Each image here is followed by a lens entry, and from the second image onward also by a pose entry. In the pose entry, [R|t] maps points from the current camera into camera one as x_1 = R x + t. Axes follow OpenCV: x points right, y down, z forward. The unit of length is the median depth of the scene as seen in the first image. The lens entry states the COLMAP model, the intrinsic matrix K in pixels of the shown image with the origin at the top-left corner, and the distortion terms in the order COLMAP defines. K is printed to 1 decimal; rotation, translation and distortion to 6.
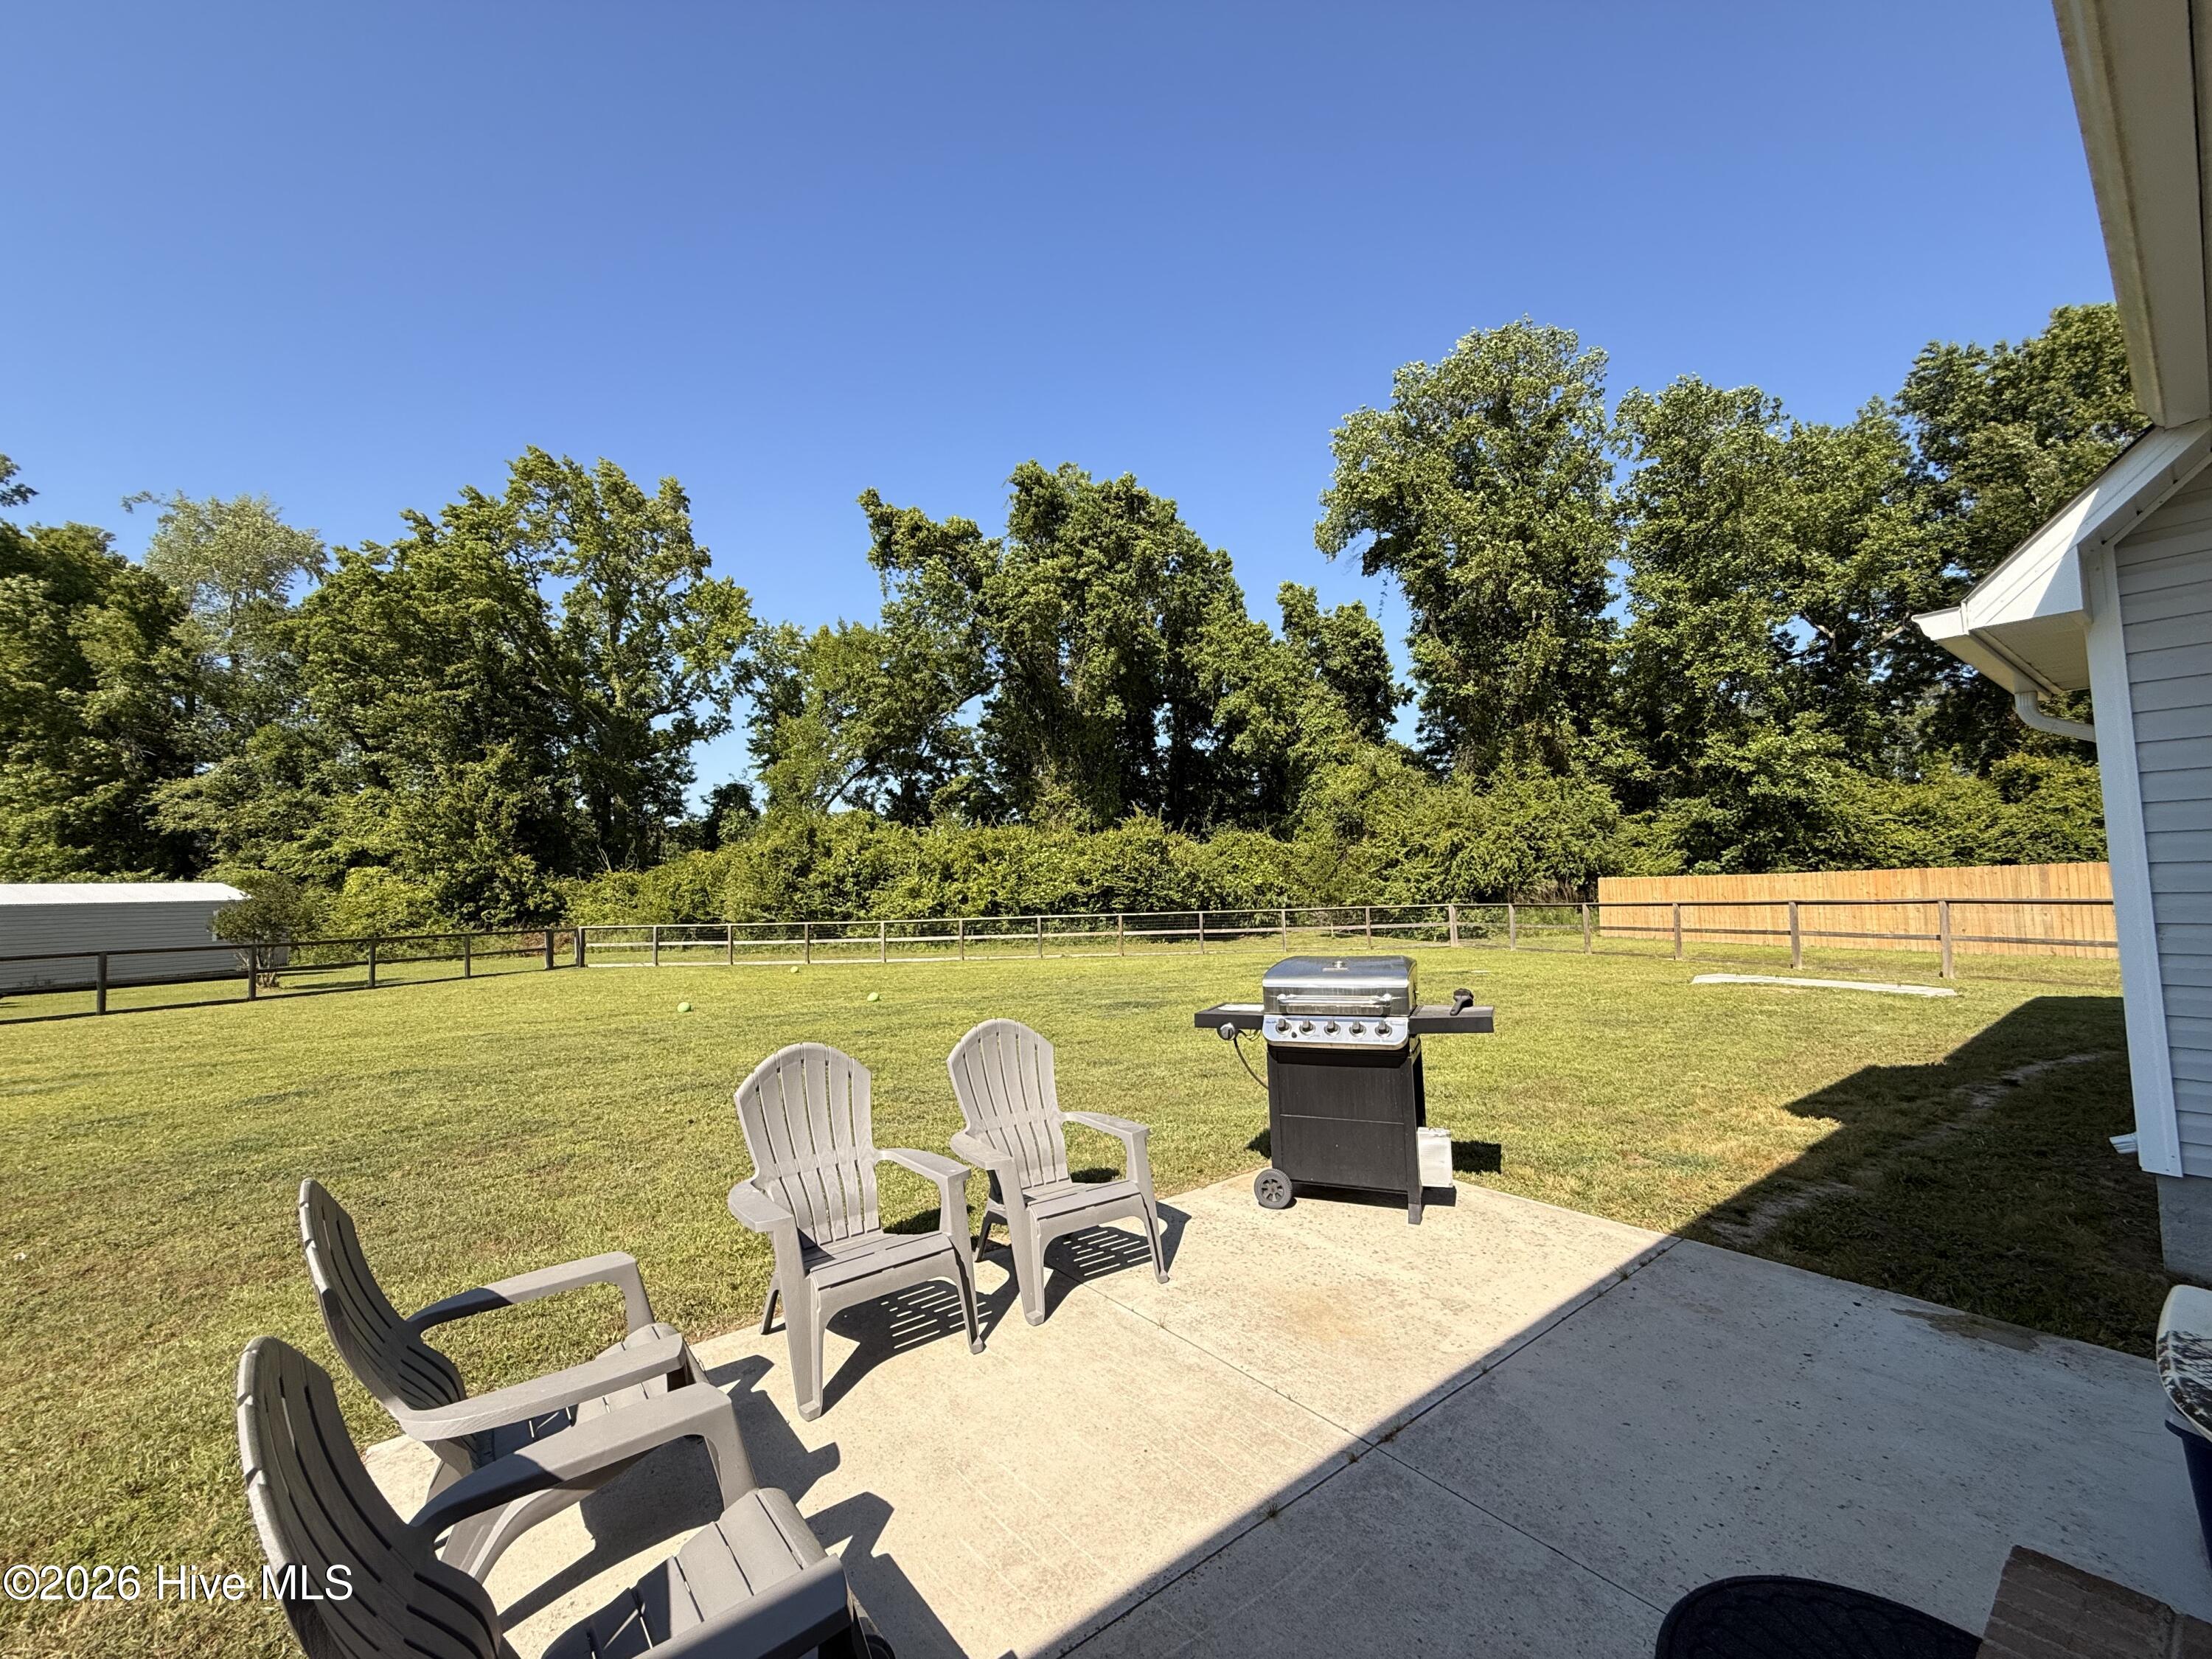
lens RADIAL K [[882.0, 0, 1104.8], [0, 882.0, 831.6], [0, 0, 1]] dist [0.001137, 0.000418]
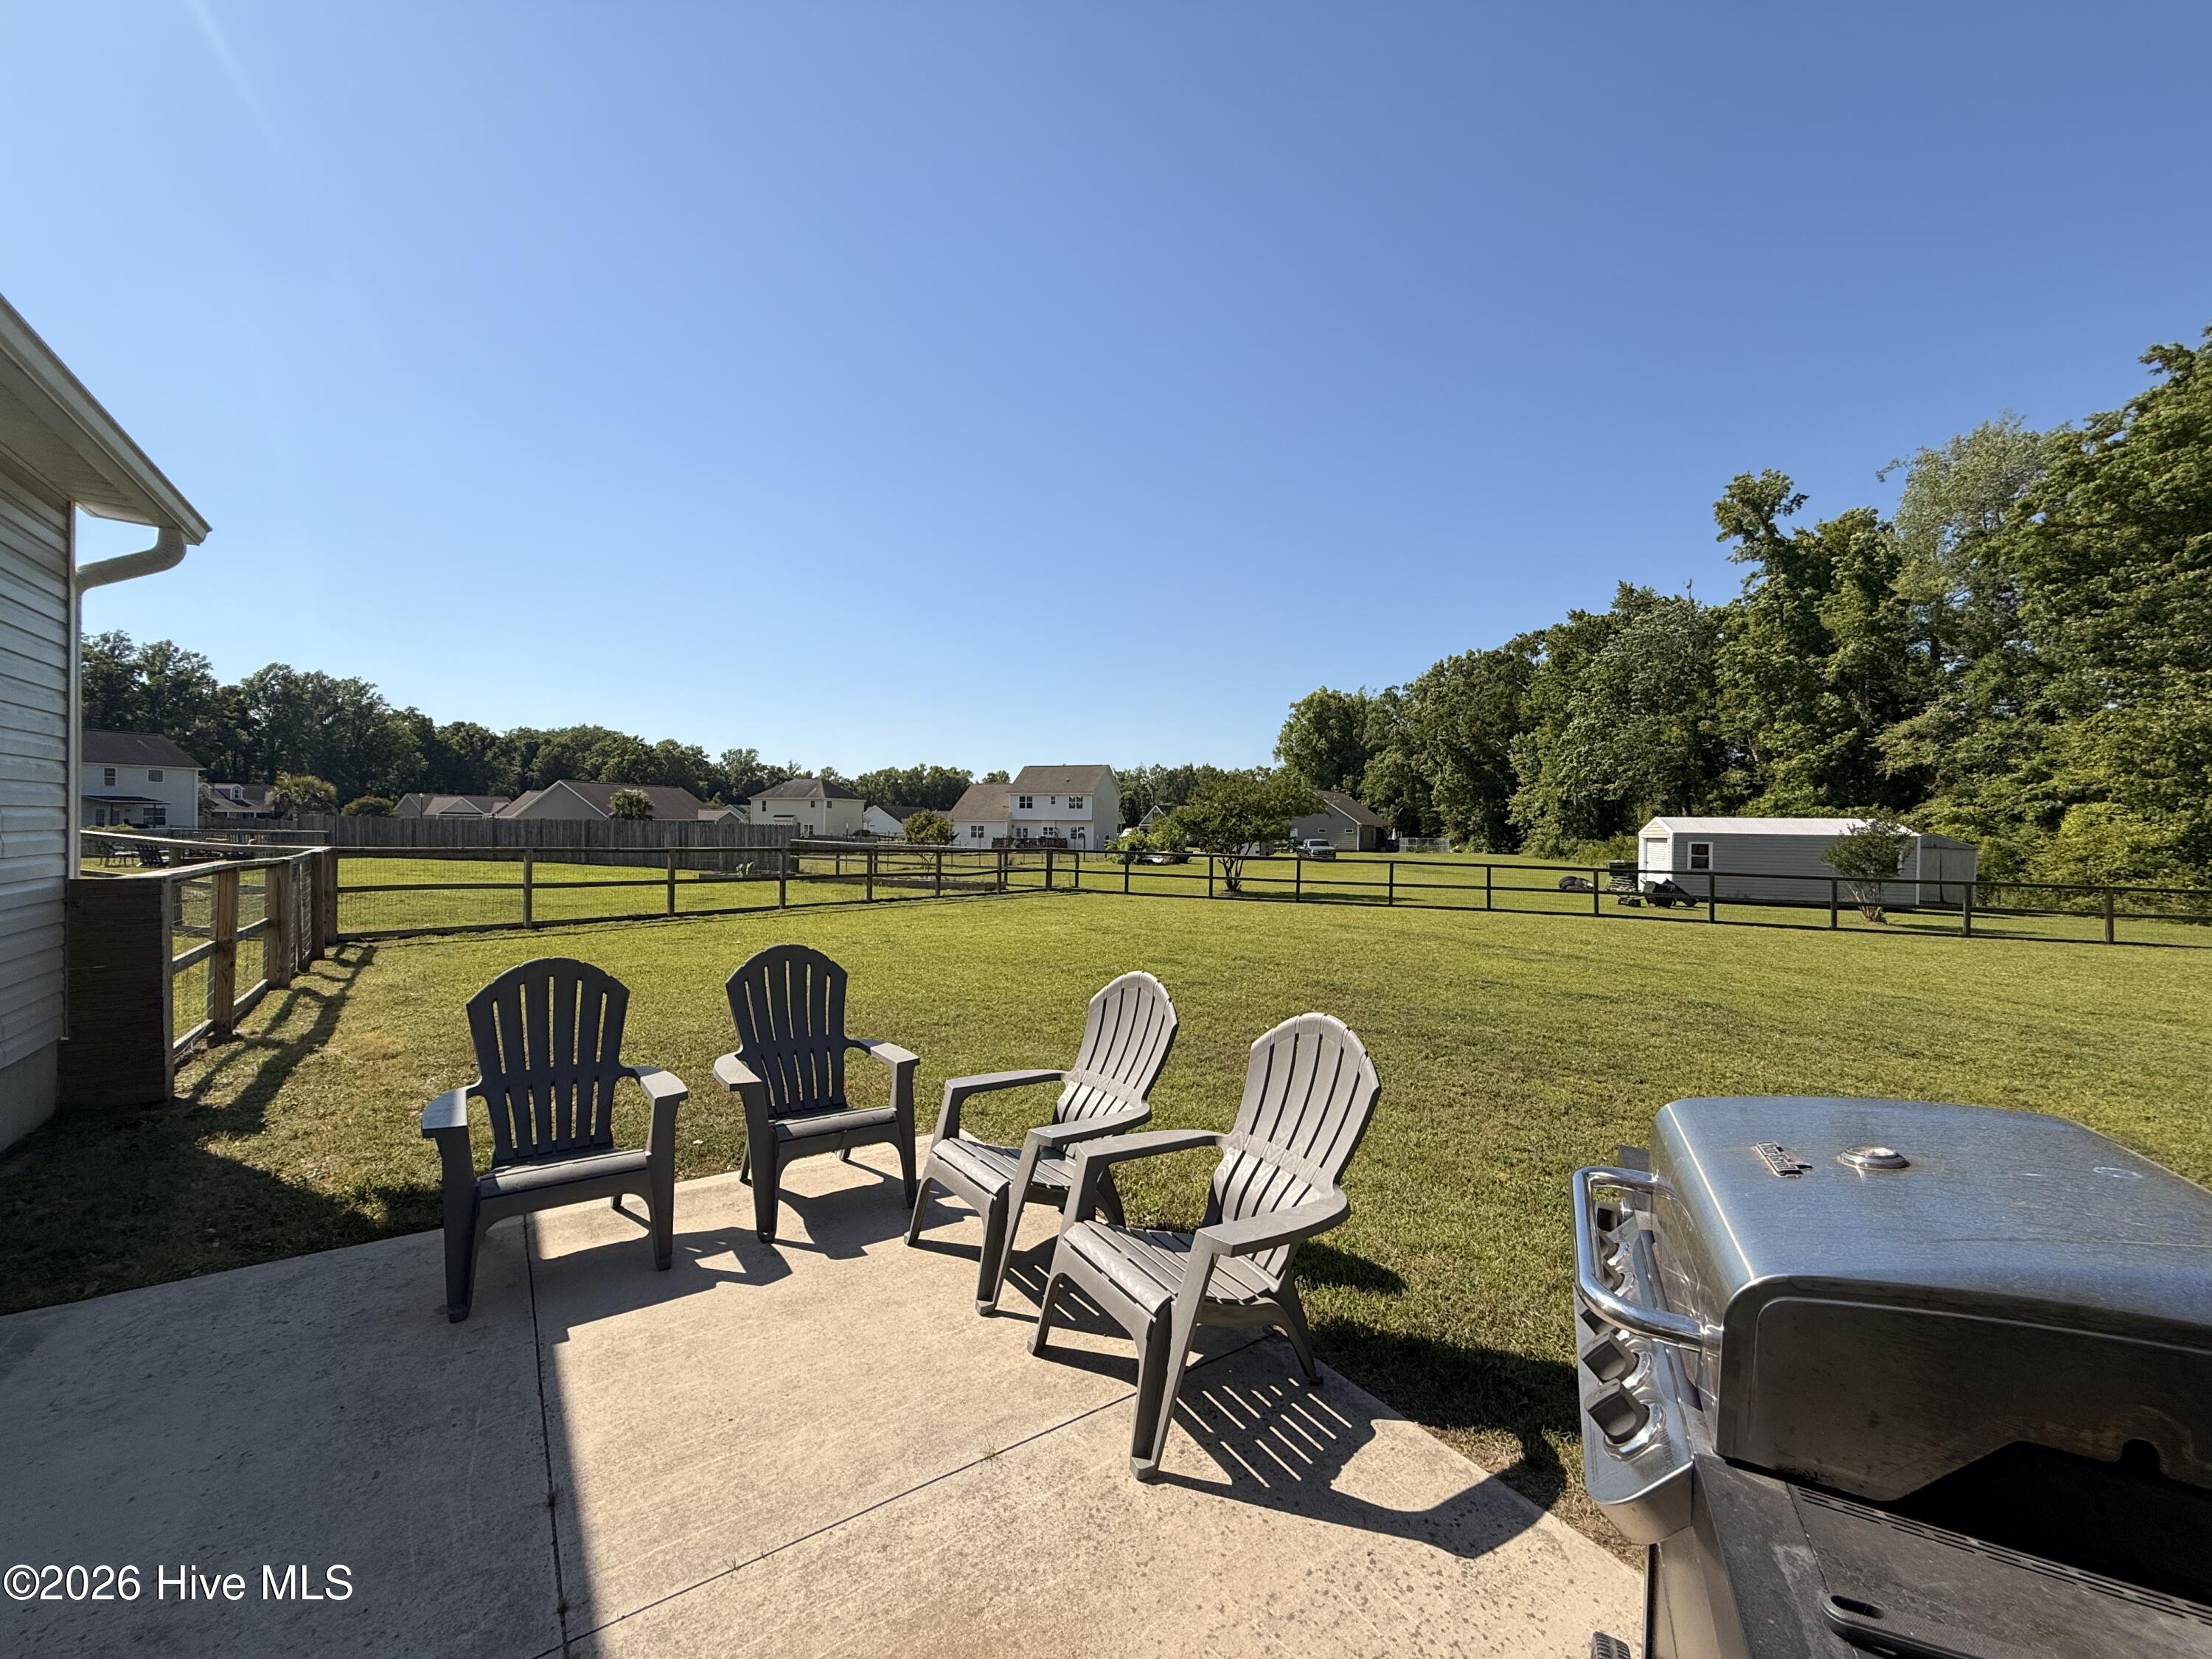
lens RADIAL K [[873.6, 0, 1106.0], [0, 873.6, 829.5], [0, 0, 1]] dist [0.007874, 0.000229]
pose [[-0.040332, 0.023311, -0.998914, 0.056253], [0.045443, 0.998736, 0.021472, 0.004433], [0.998152, -0.044527, -0.041341, 0.086921]]
